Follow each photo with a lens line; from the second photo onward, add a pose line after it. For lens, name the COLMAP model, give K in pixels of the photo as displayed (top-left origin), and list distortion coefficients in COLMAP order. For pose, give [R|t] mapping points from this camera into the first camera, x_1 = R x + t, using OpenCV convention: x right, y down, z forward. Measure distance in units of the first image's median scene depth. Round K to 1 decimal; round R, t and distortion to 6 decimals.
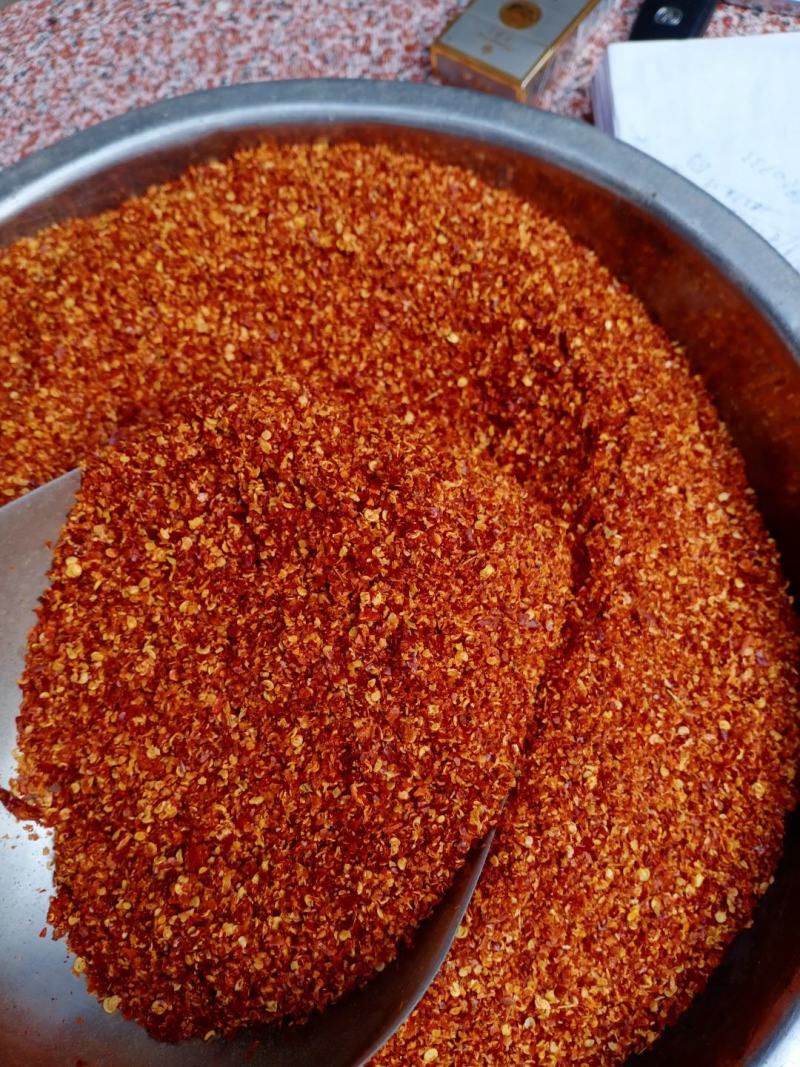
lens RADIAL K [[830.5, 0, 405.7], [0, 830.5, 529.5], [0, 0, 1]] dist [0.040679, -0.116371]
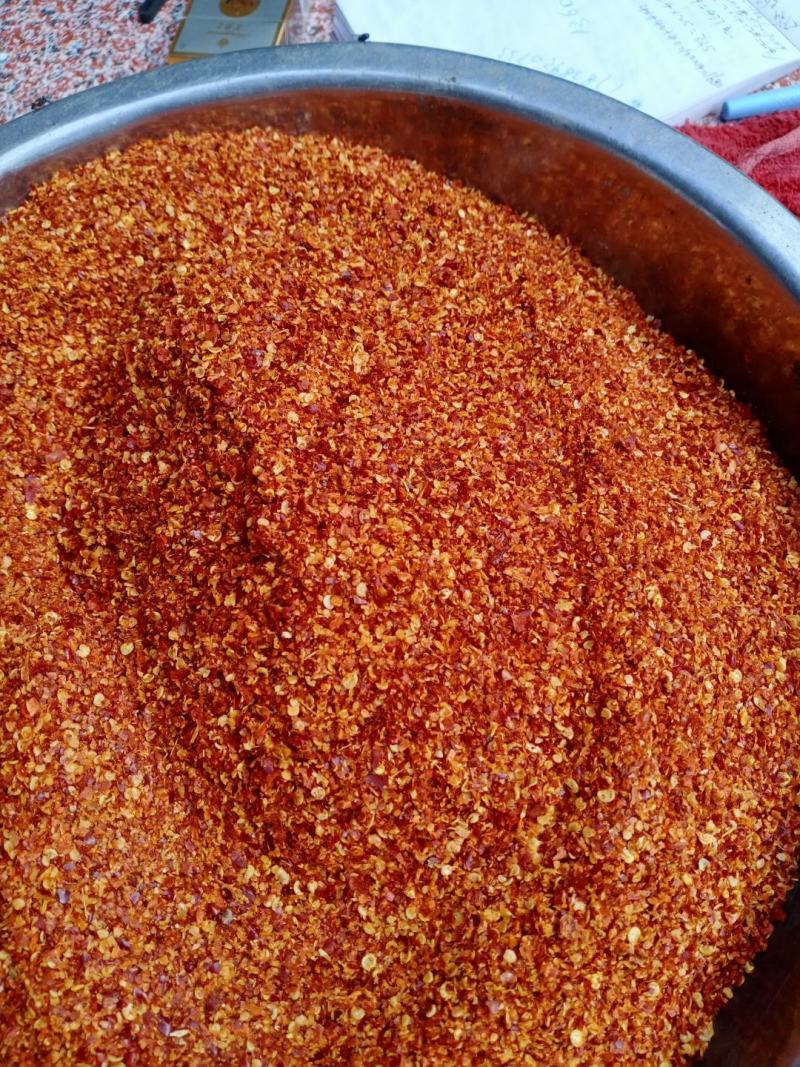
lens RADIAL K [[830.5, 0, 394.7], [0, 830.5, 532.2], [0, 0, 1]] dist [0.040679, -0.116371]
pose [[0.909435, -0.388610, 0.148020, -0.147883], [0.396845, 0.917406, -0.029672, 0.120195], [-0.124264, 0.085726, 0.988539, 0.062847]]
